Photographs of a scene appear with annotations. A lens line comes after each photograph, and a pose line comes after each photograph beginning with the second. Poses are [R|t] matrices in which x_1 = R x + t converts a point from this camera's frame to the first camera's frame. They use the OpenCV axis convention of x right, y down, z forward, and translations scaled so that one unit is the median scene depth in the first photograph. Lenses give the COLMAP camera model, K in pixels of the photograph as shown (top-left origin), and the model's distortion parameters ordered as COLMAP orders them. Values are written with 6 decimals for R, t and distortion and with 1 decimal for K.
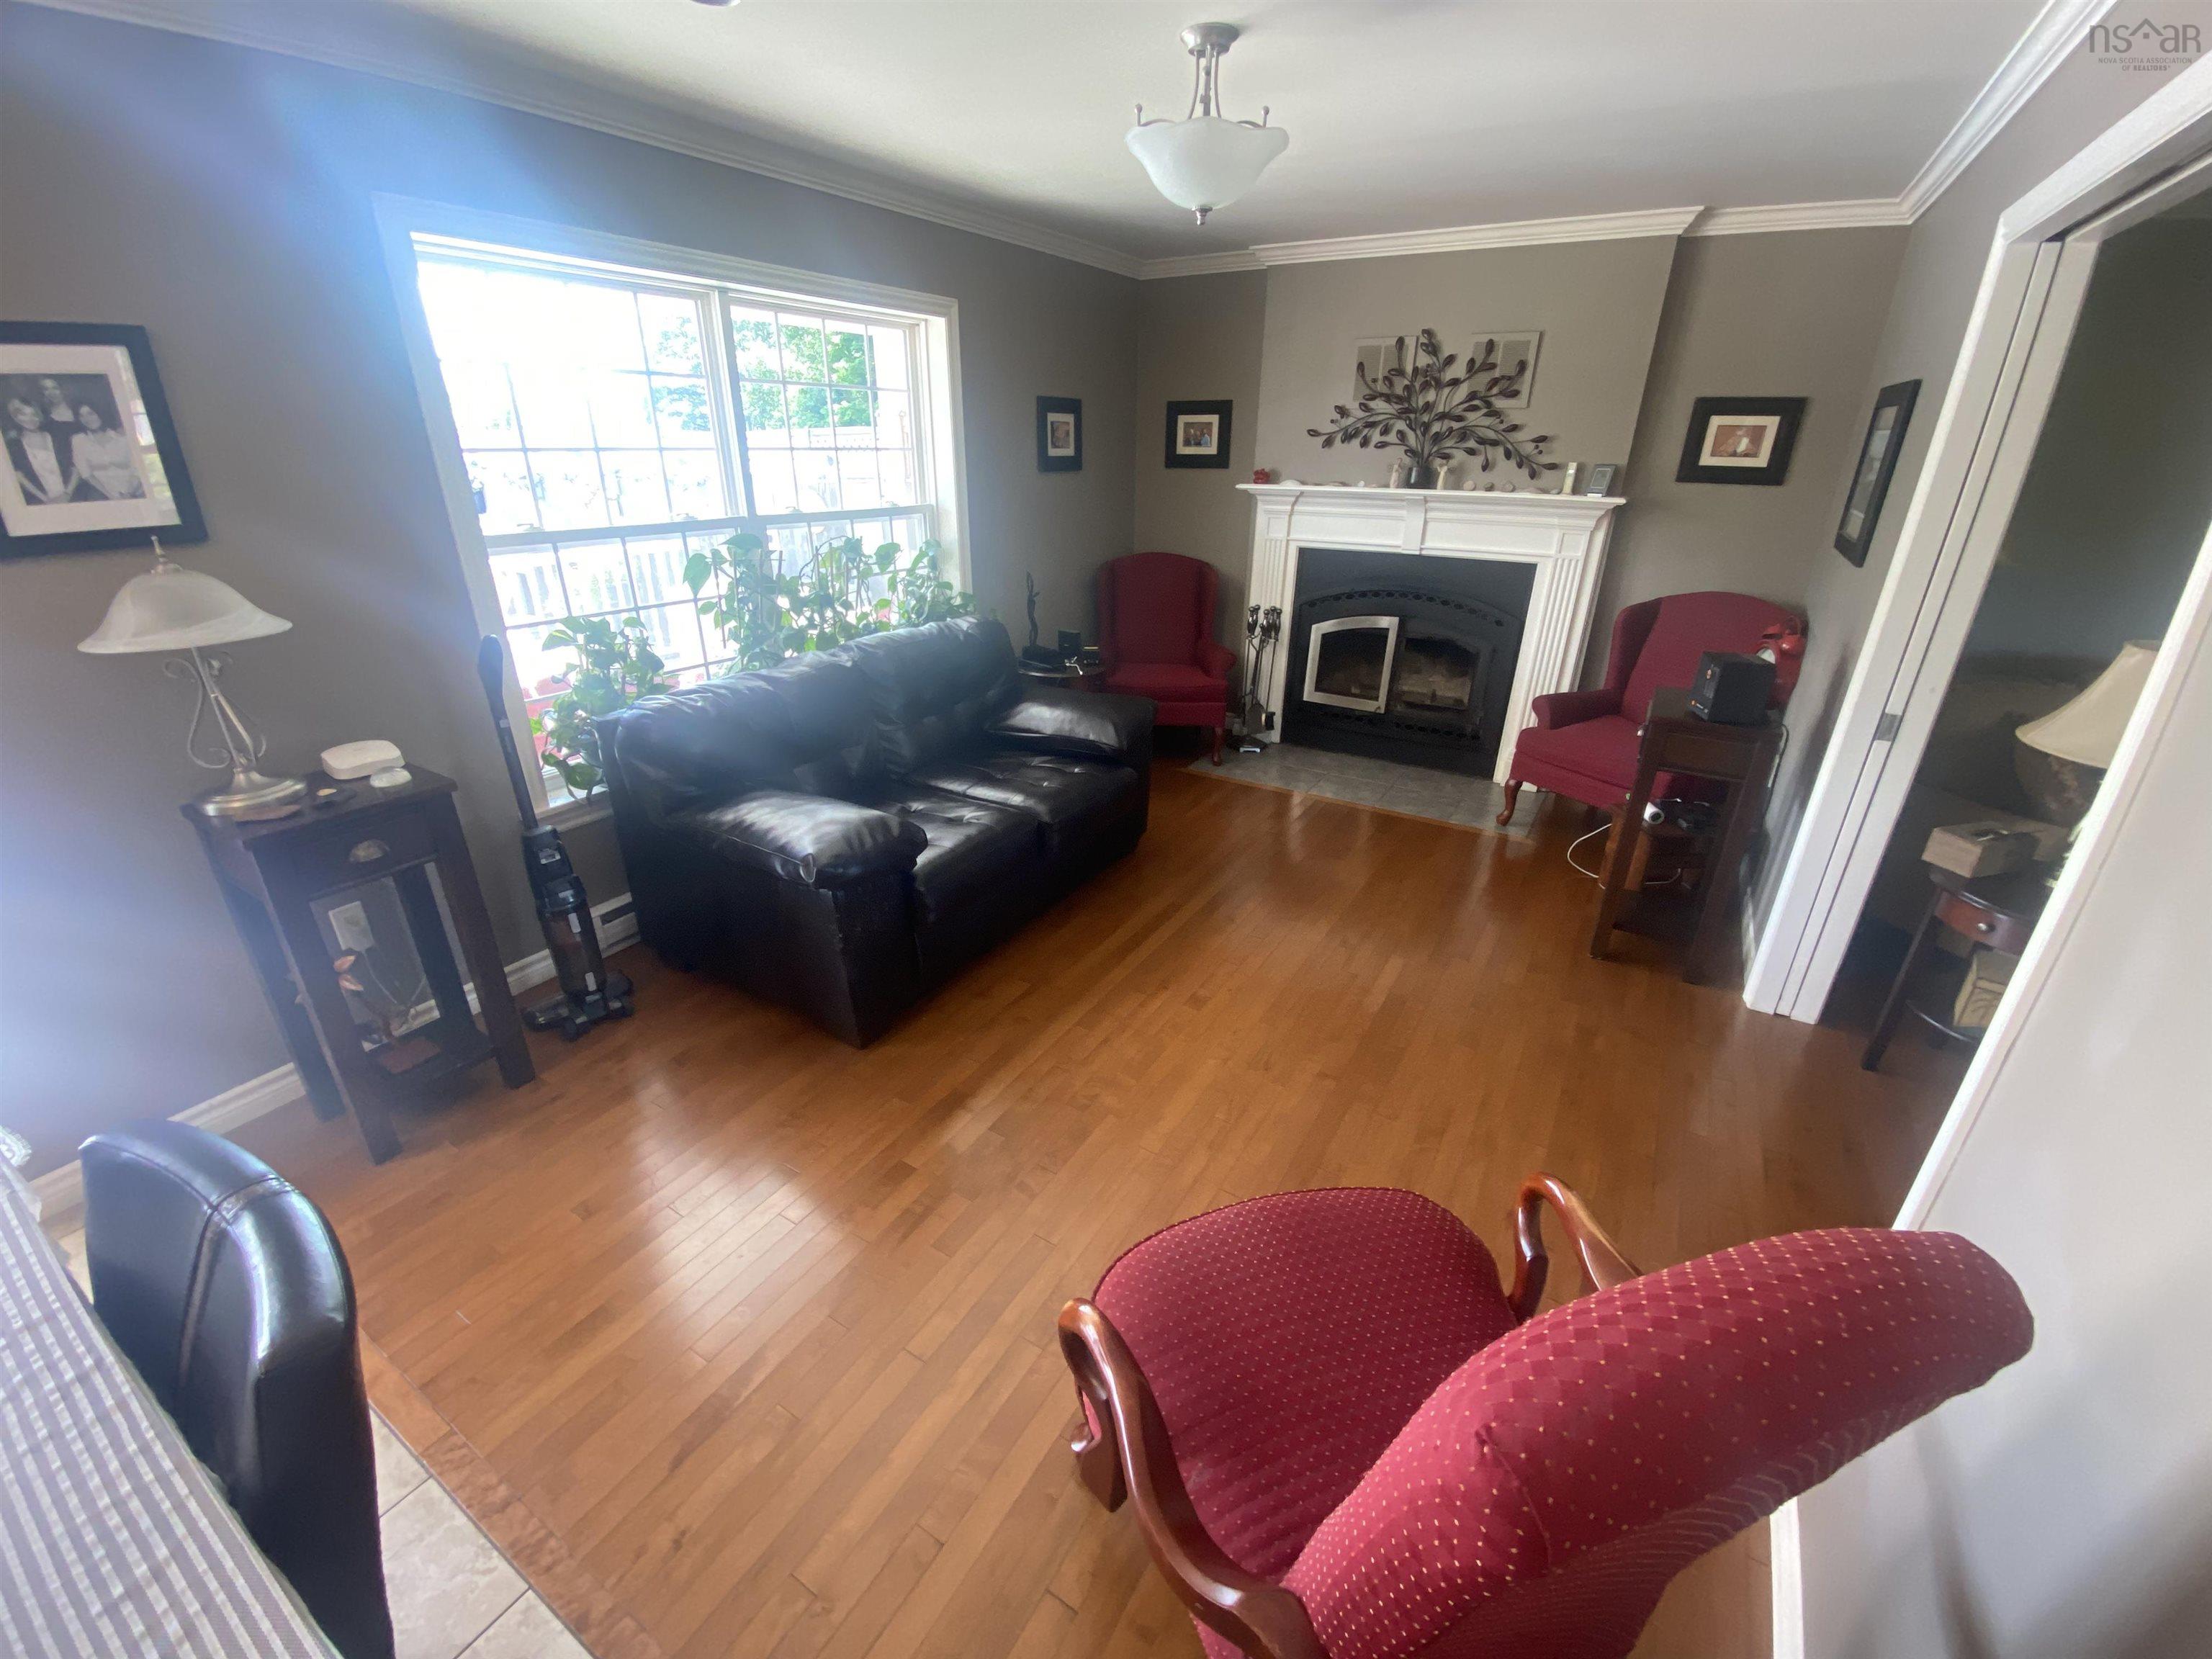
lens RADIAL K [[918.9, 0, 1090.5], [0, 918.9, 856.9], [0, 0, 1]] dist [-0.001297, -0.020074]
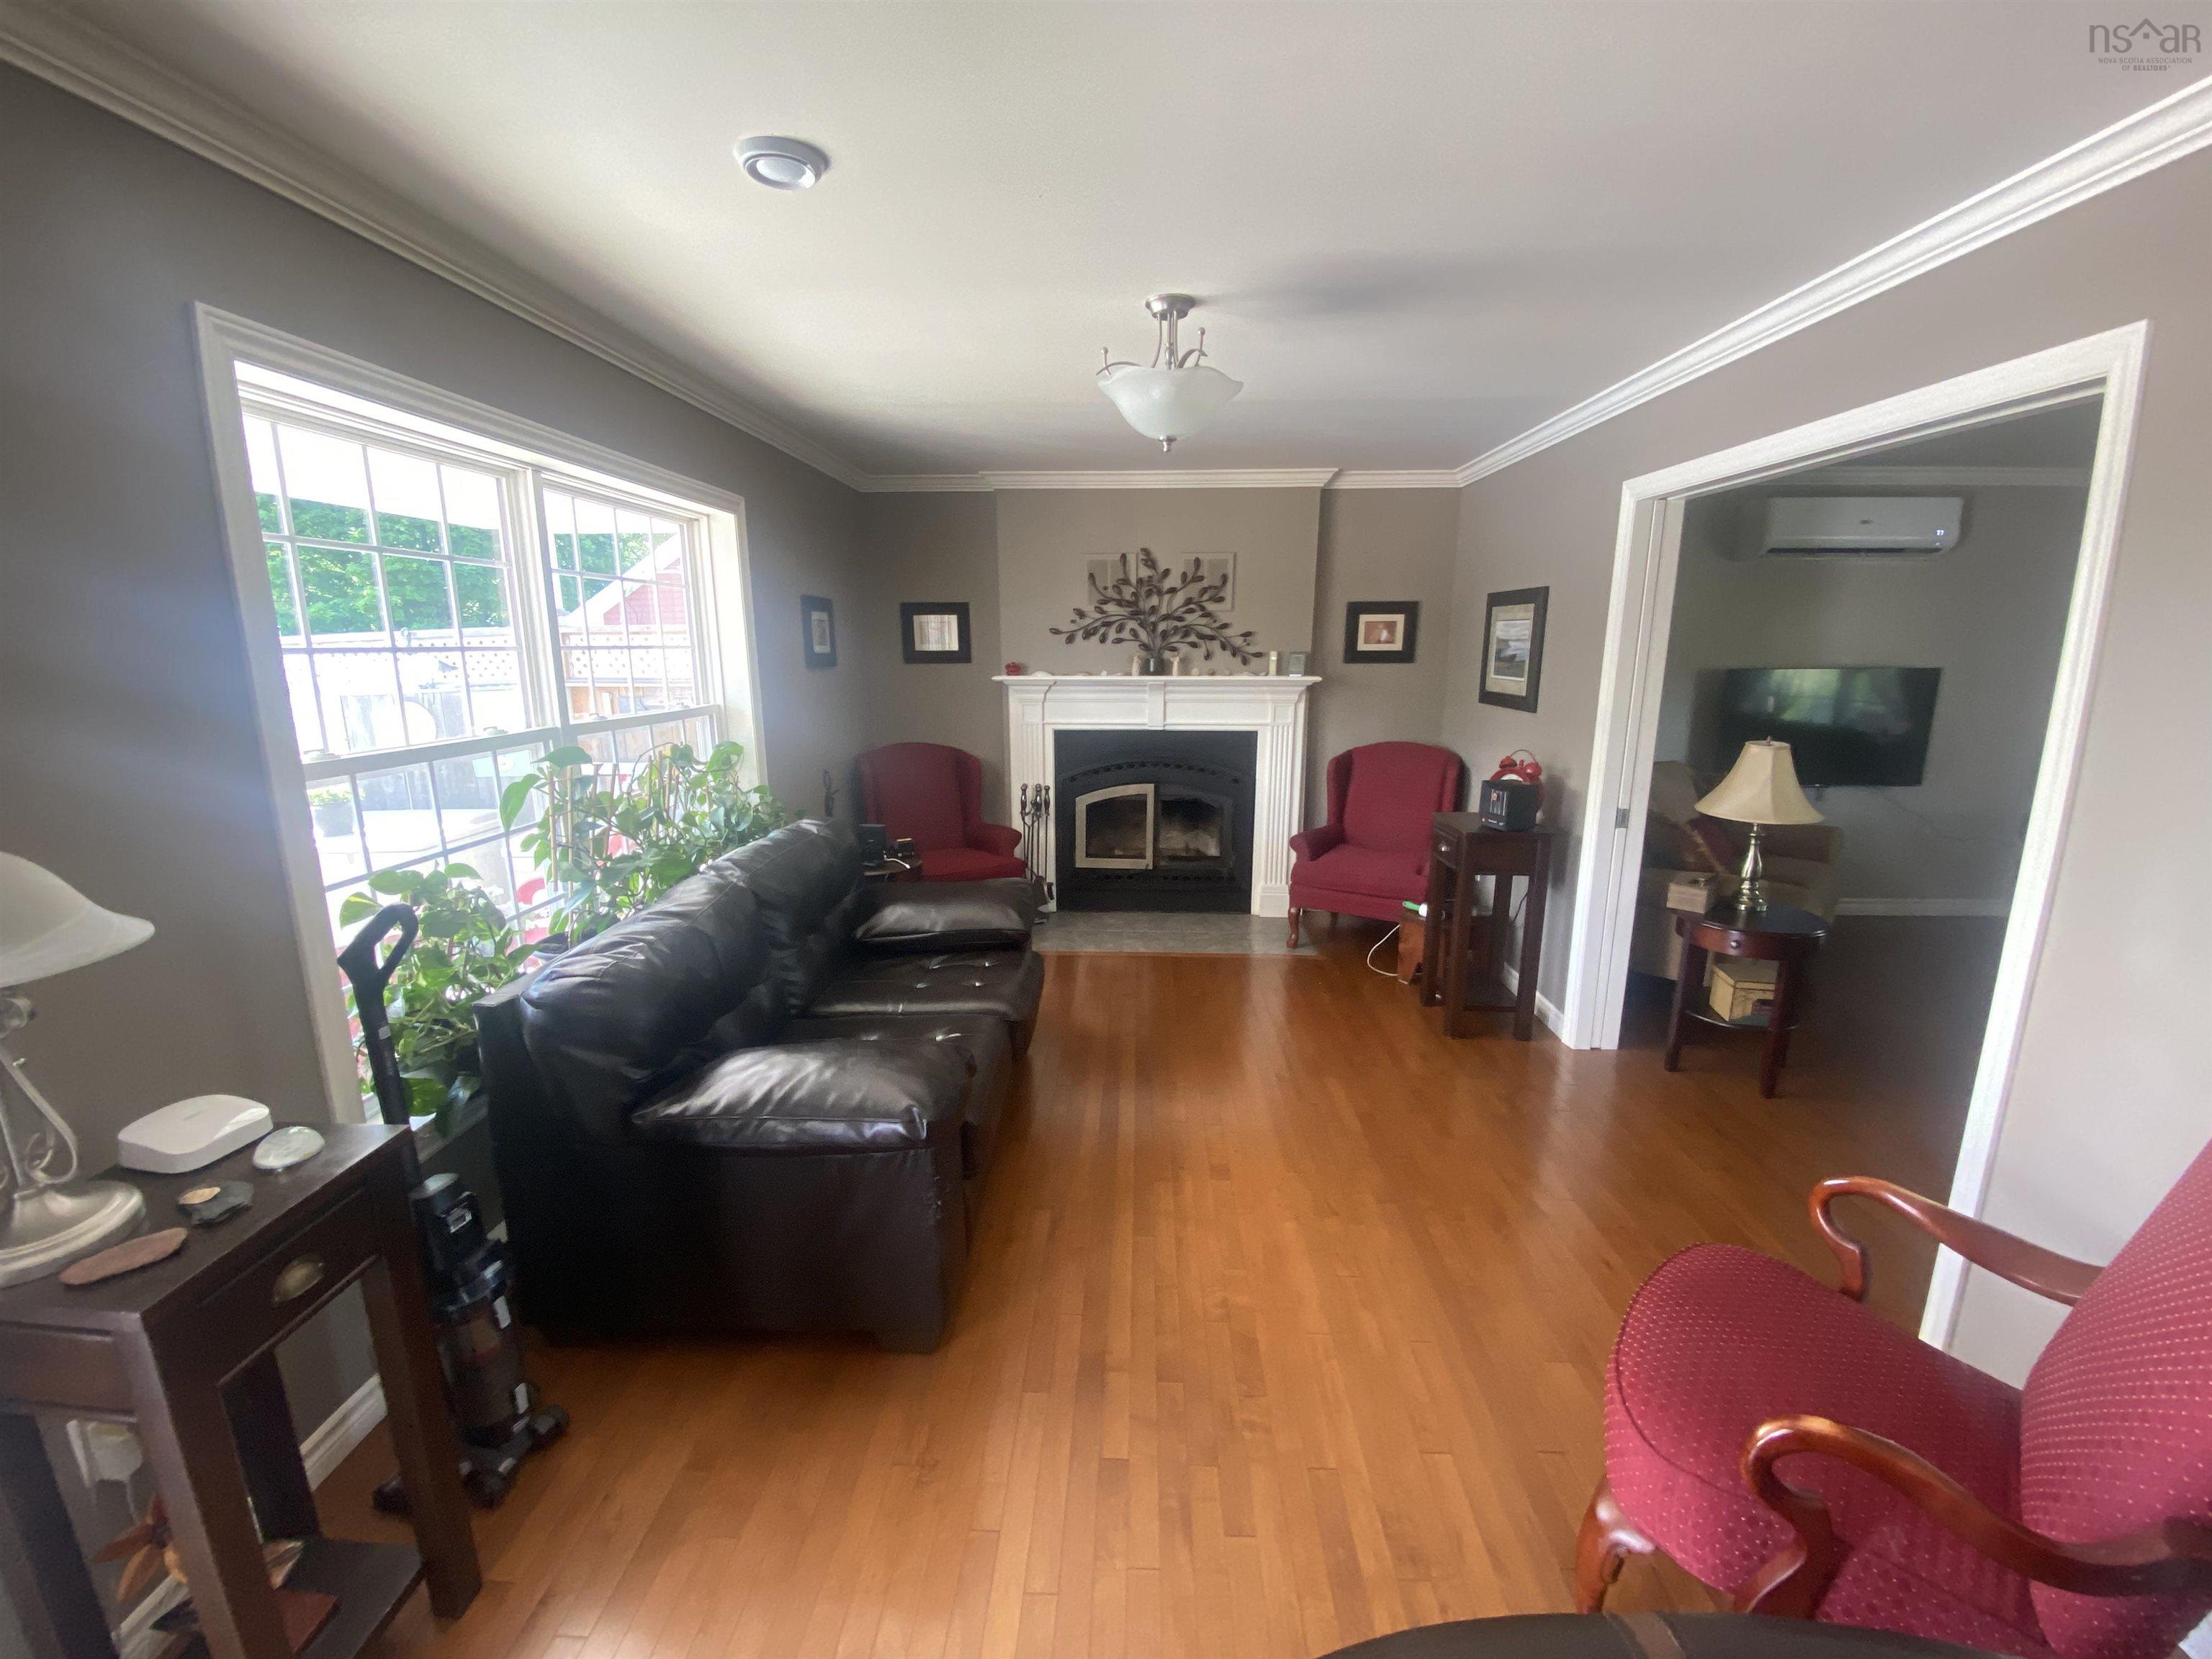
lens RADIAL K [[900.4, 0, 1123.2], [0, 900.4, 836.5], [0, 0, 1]] dist [0.032786, -0.029775]
pose [[0.863328, -0.113020, 0.491825, -0.266429], [0.214360, 0.964433, -0.154655, -0.038678], [-0.456854, 0.238945, 0.856849, 0.092737]]
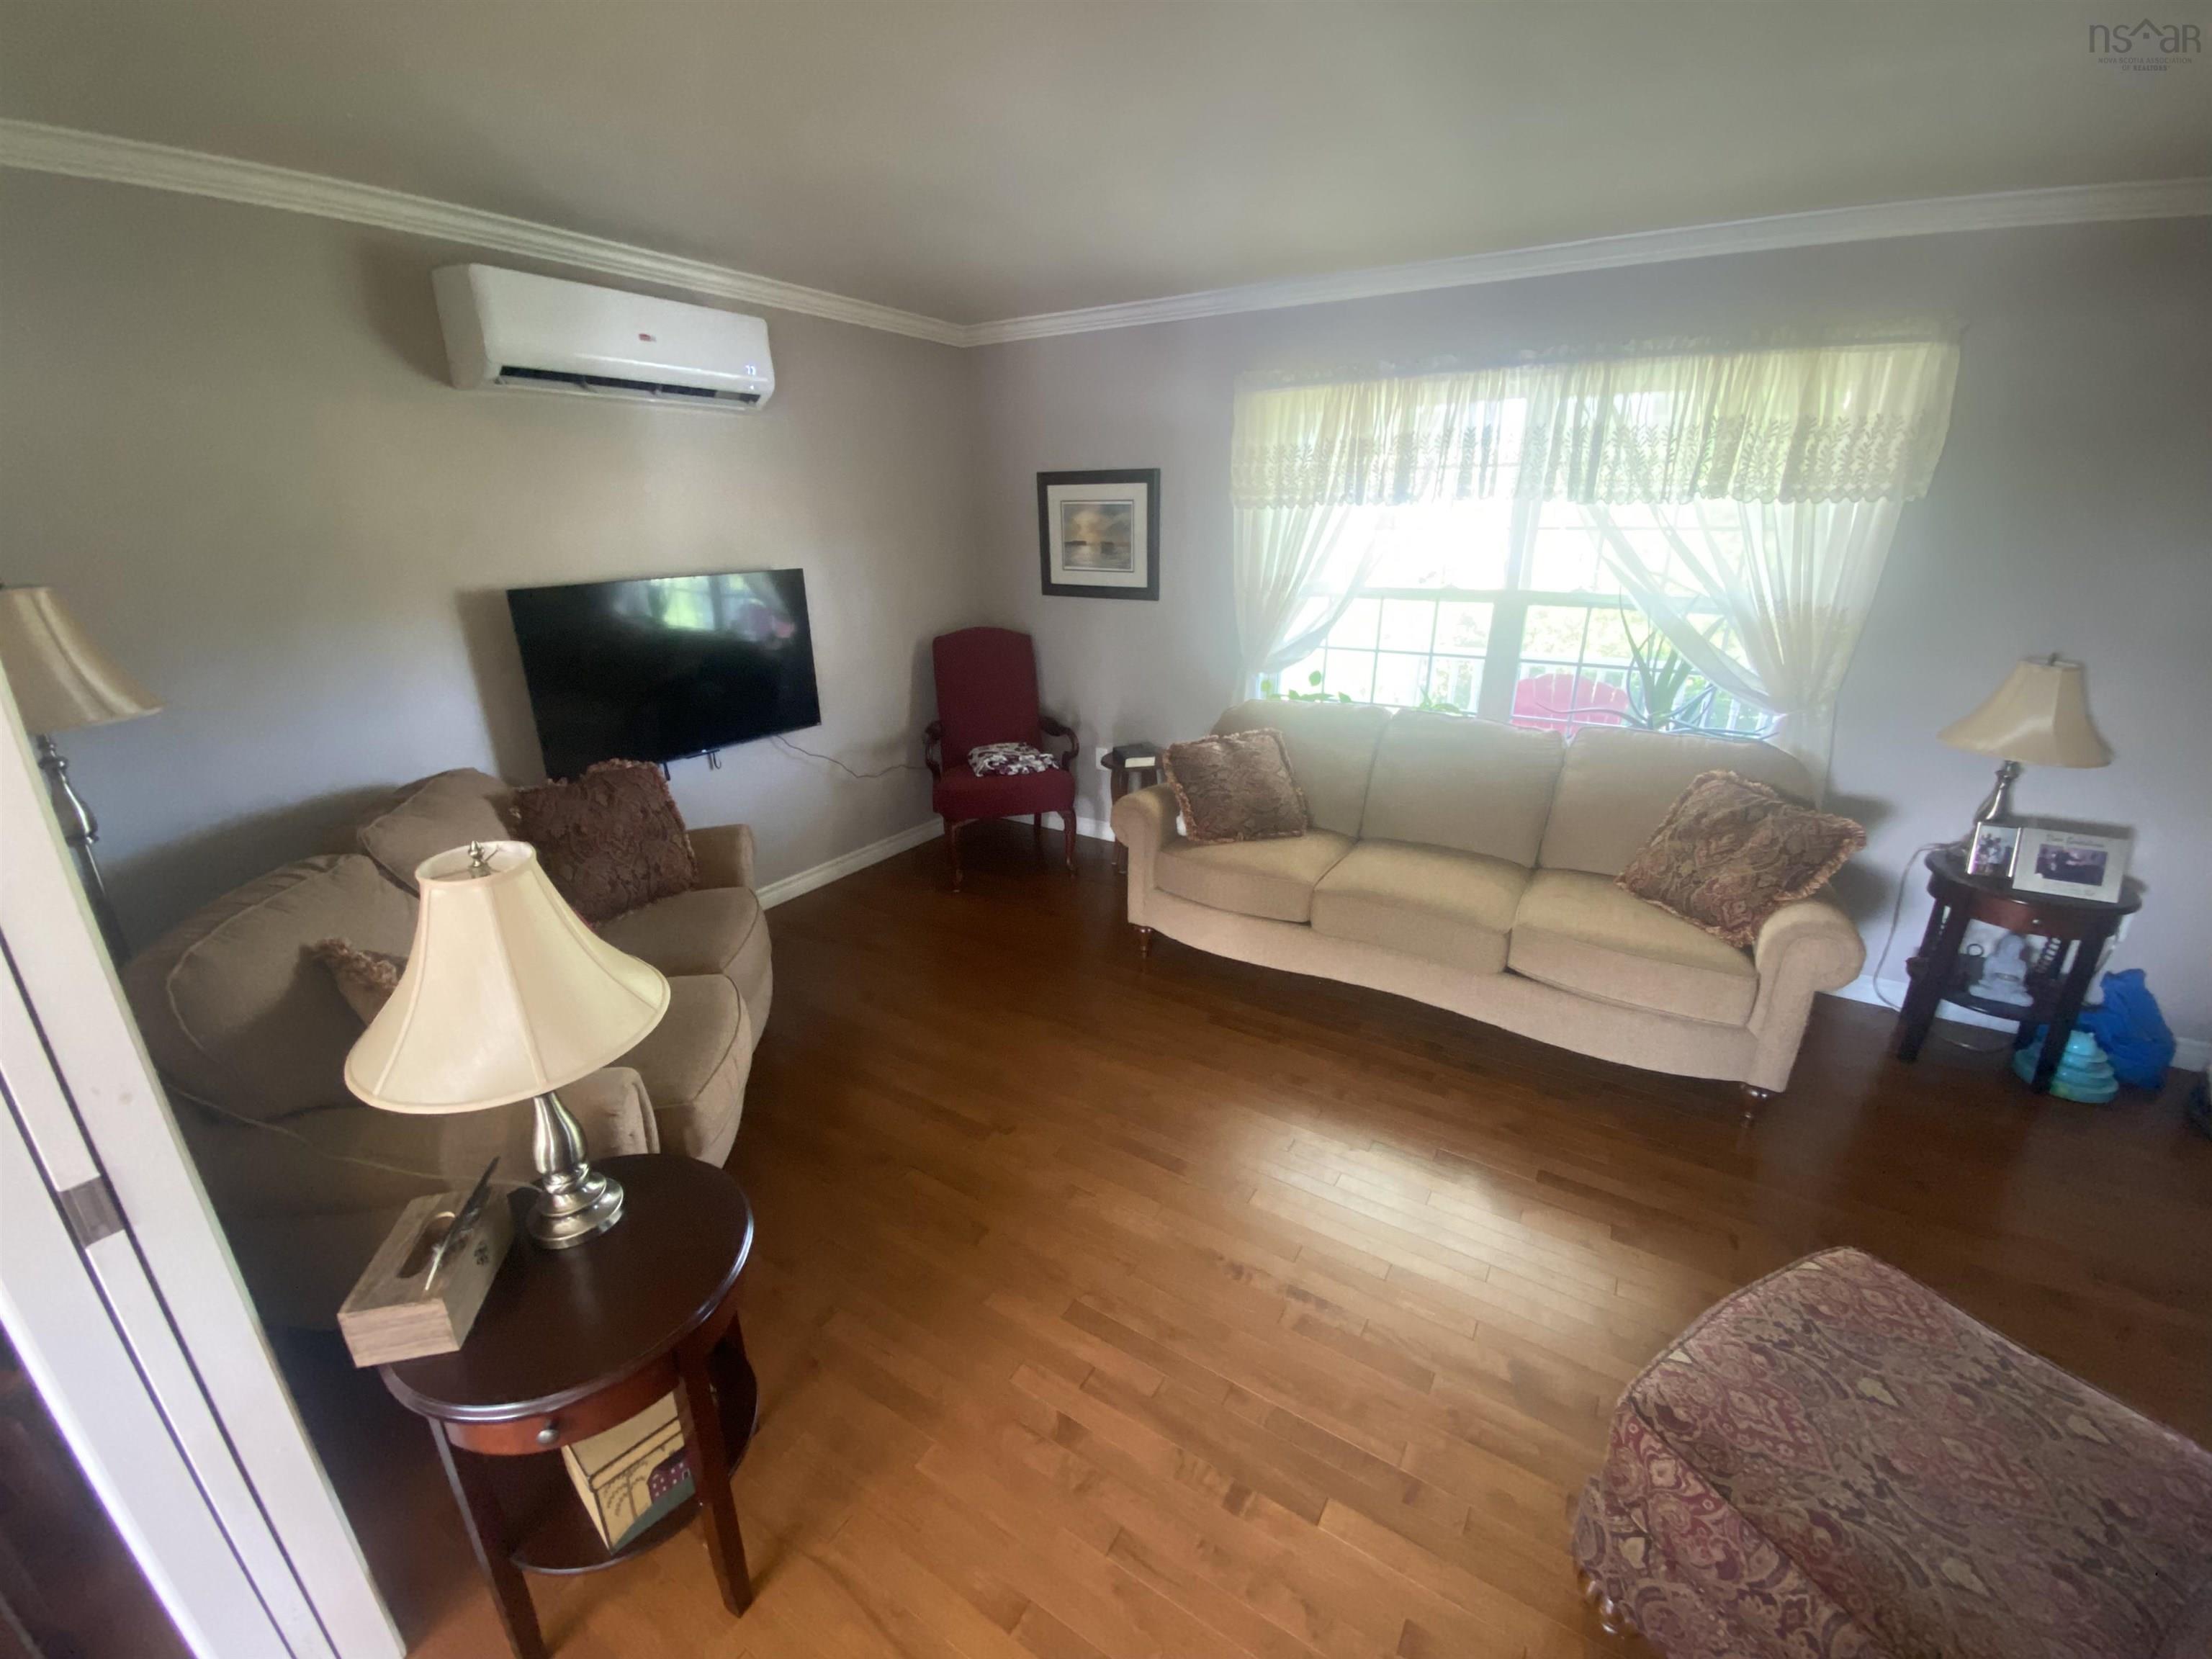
lens RADIAL K [[898.9, 0, 1106.0], [0, 898.9, 829.5], [0, 0, 1]] dist [-0.001997, -0.005264]
pose [[0.009257, -0.335173, 0.942111, 0.336304], [0.415522, 0.858247, 0.301253, -0.127296], [-0.909536, 0.388679, 0.147217, 0.262820]]
